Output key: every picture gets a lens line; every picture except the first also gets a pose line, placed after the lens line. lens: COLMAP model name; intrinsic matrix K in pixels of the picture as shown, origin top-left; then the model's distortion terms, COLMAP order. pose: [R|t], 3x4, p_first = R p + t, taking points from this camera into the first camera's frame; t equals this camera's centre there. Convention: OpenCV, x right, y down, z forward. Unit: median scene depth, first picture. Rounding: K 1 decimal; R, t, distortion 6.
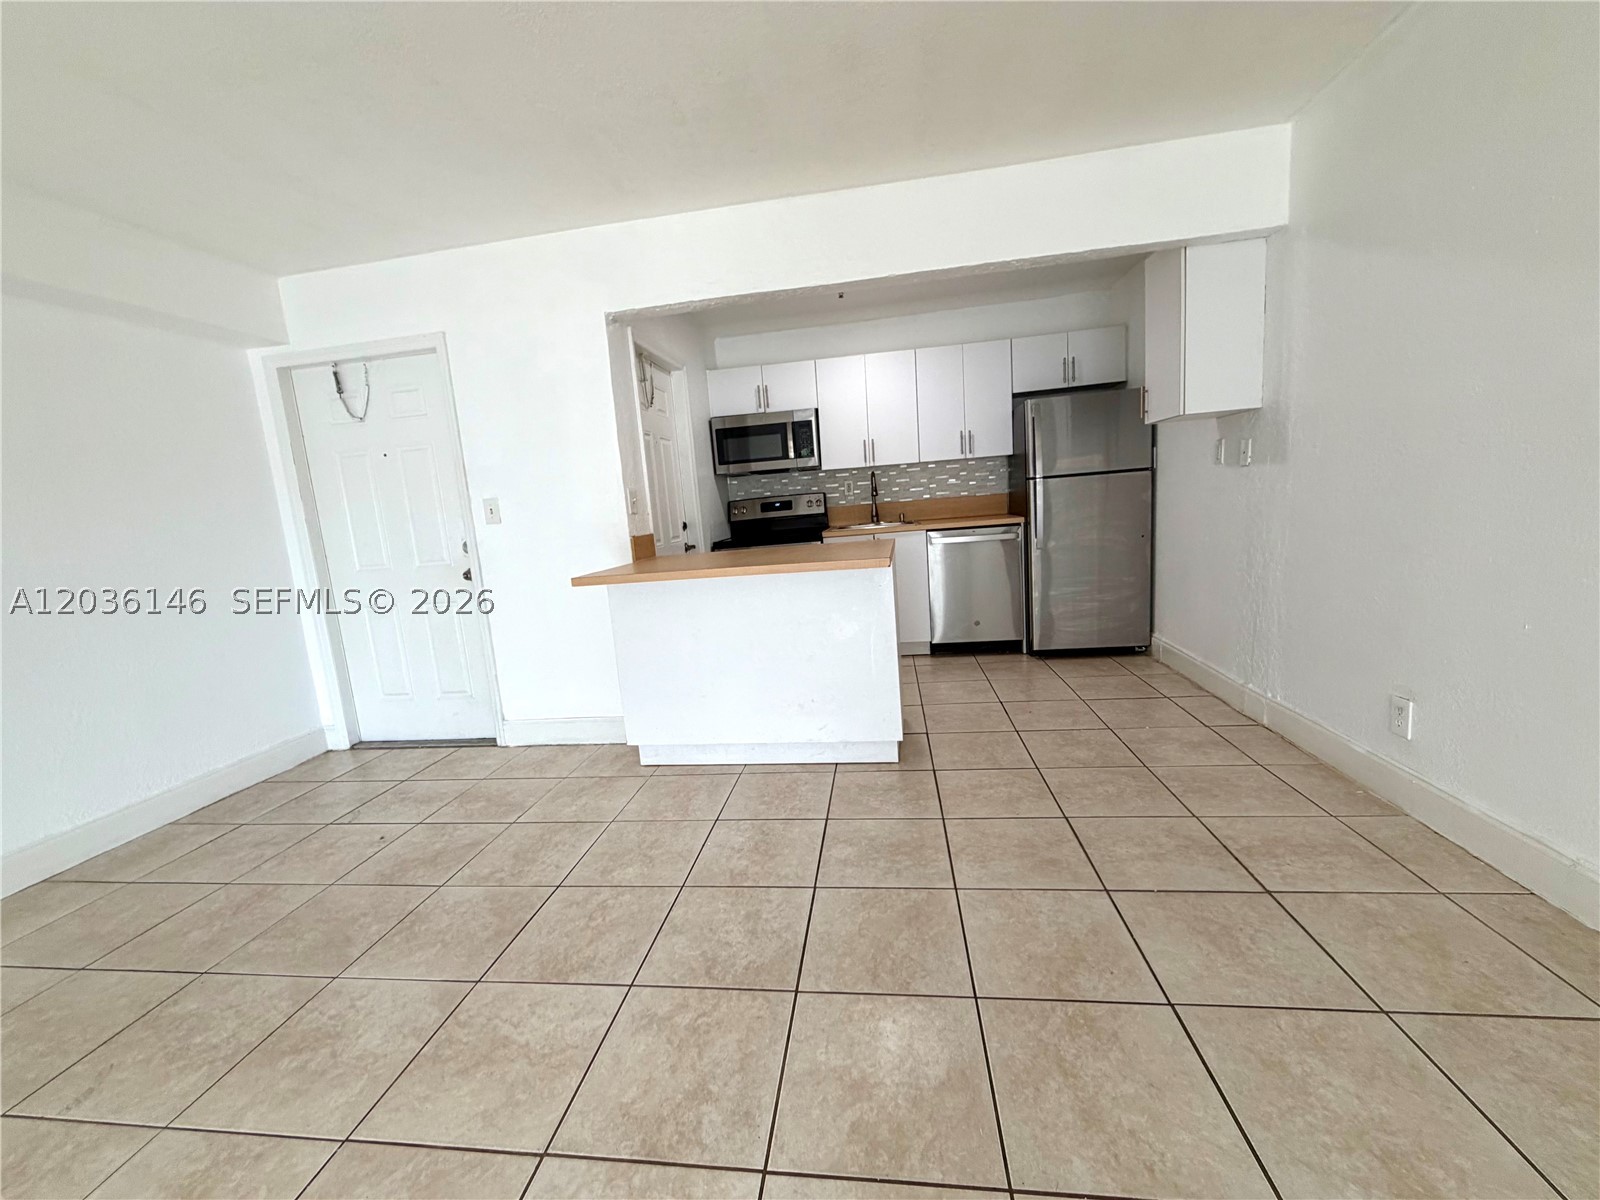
lens RADIAL K [[637.2, 0, 796.0], [0, 637.2, 602.0], [0, 0, 1]] dist [-0.001908, 0.000915]
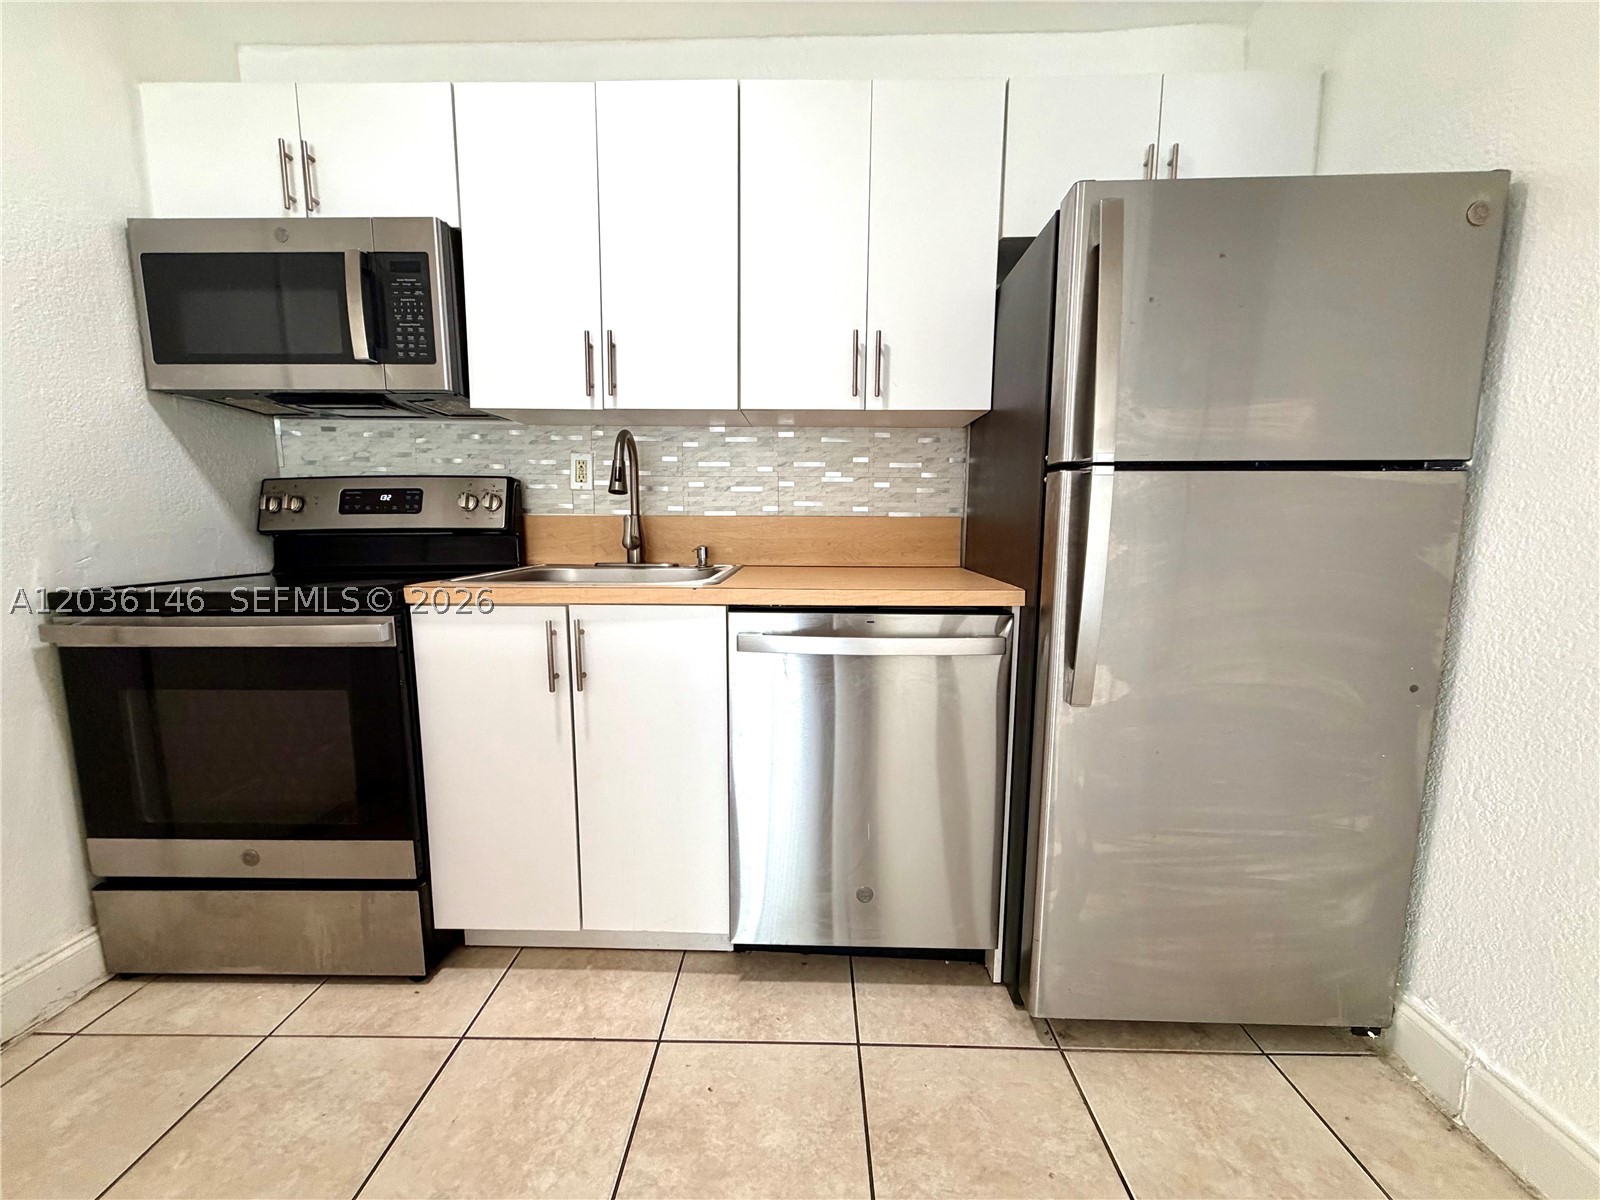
lens RADIAL K [[637.2, 0, 796.0], [0, 637.2, 602.0], [0, 0, 1]] dist [-0.001908, 0.000915]
pose [[0.990222, 0.067366, 0.122159, 0.202786], [-0.063488, 0.997356, -0.035370, -0.107426], [-0.124219, 0.027268, 0.991880, 0.688435]]
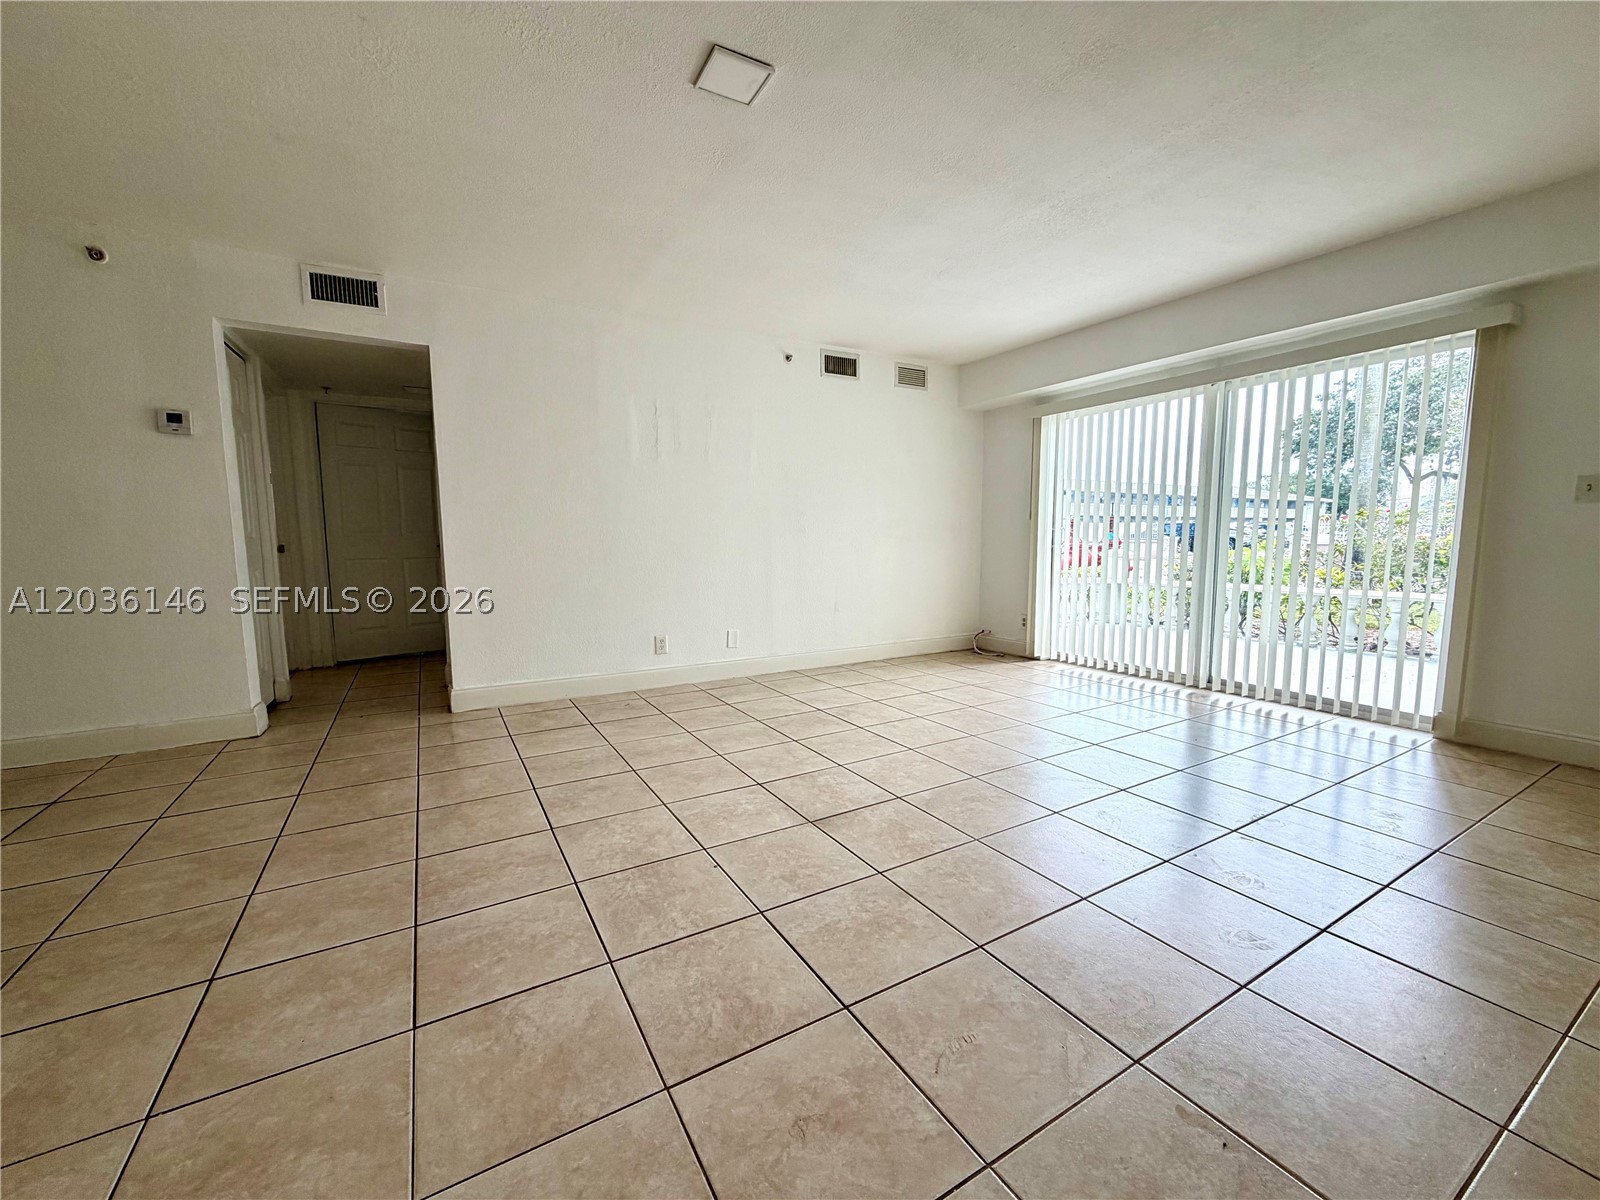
lens RADIAL K [[637.2, 0, 796.0], [0, 637.2, 602.0], [0, 0, 1]] dist [-0.001908, 0.000915]
pose [[-0.615749, -0.003666, 0.787934, -0.590274], [0.174403, 0.974552, 0.140825, 0.041712], [-0.768399, 0.224131, -0.599440, 0.192319]]
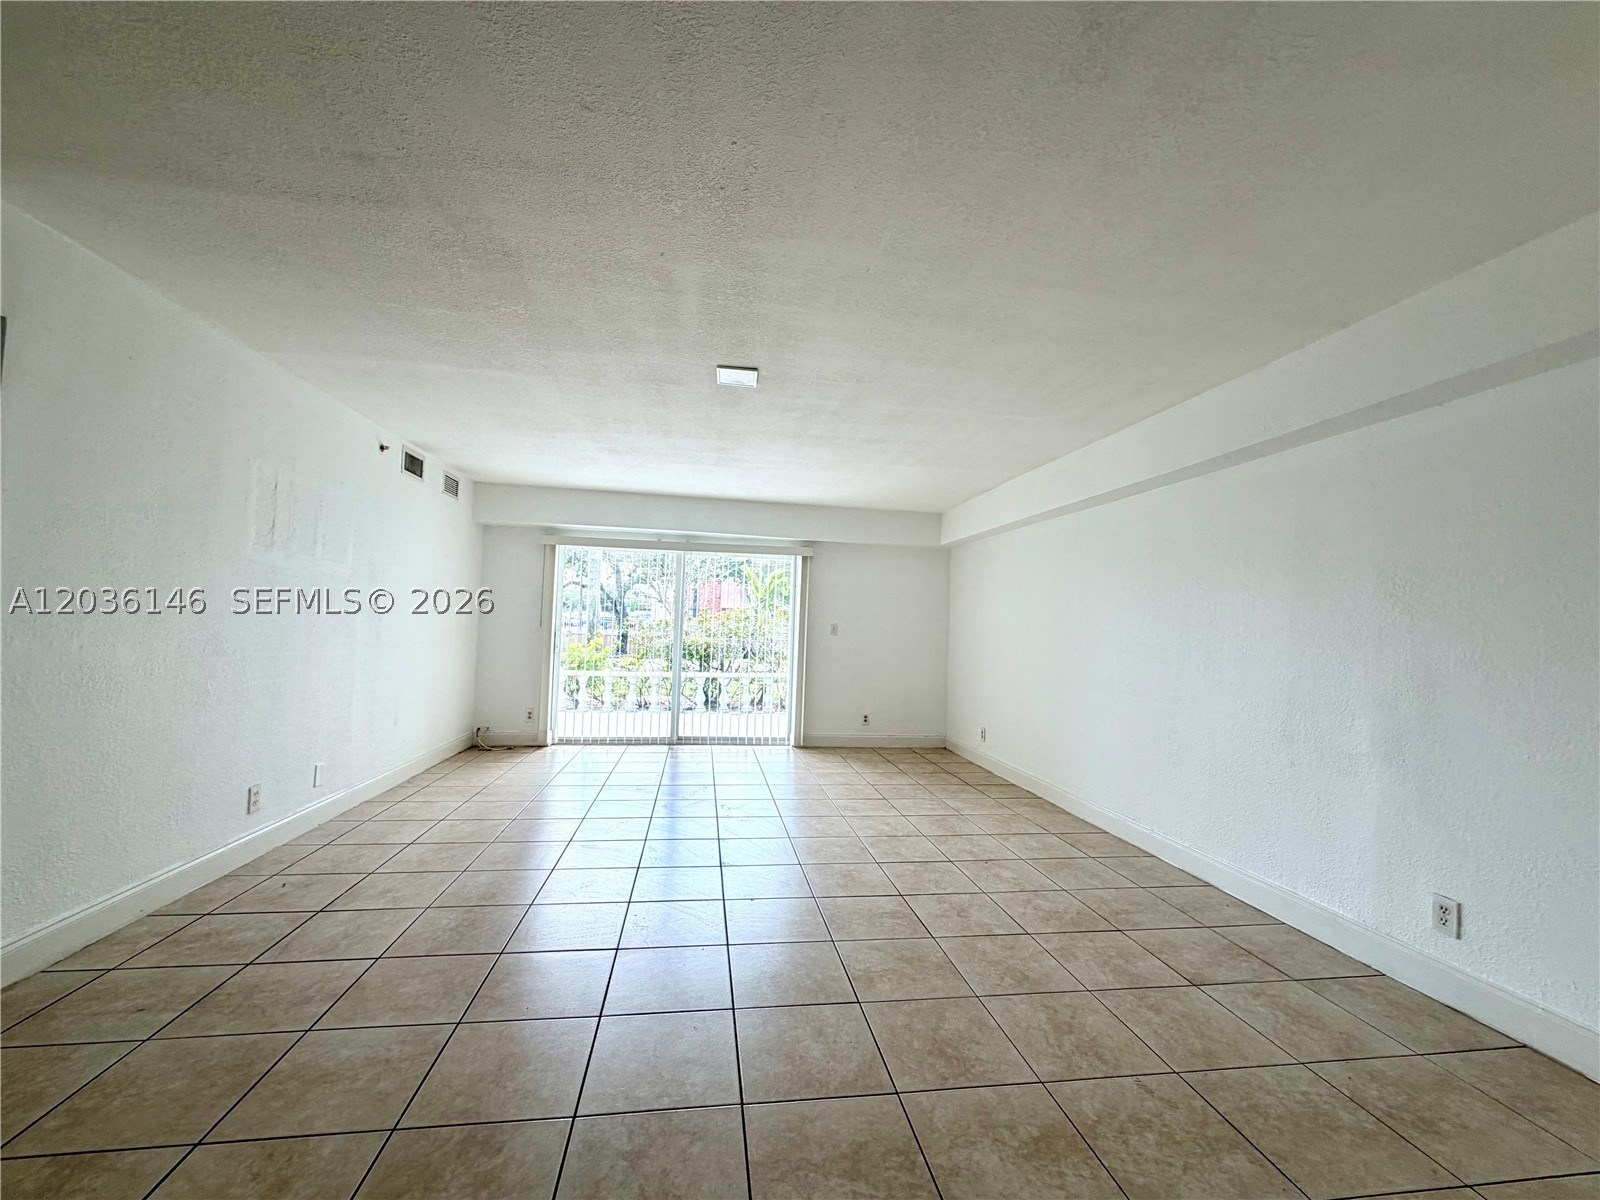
lens RADIAL K [[637.2, 0, 796.0], [0, 637.2, 602.0], [0, 0, 1]] dist [-0.001908, 0.000915]
pose [[-0.958467, 0.032675, -0.283324, -0.041387], [-0.005061, 0.991310, 0.131445, -0.113102], [0.285157, 0.127420, -0.949973, 0.615231]]
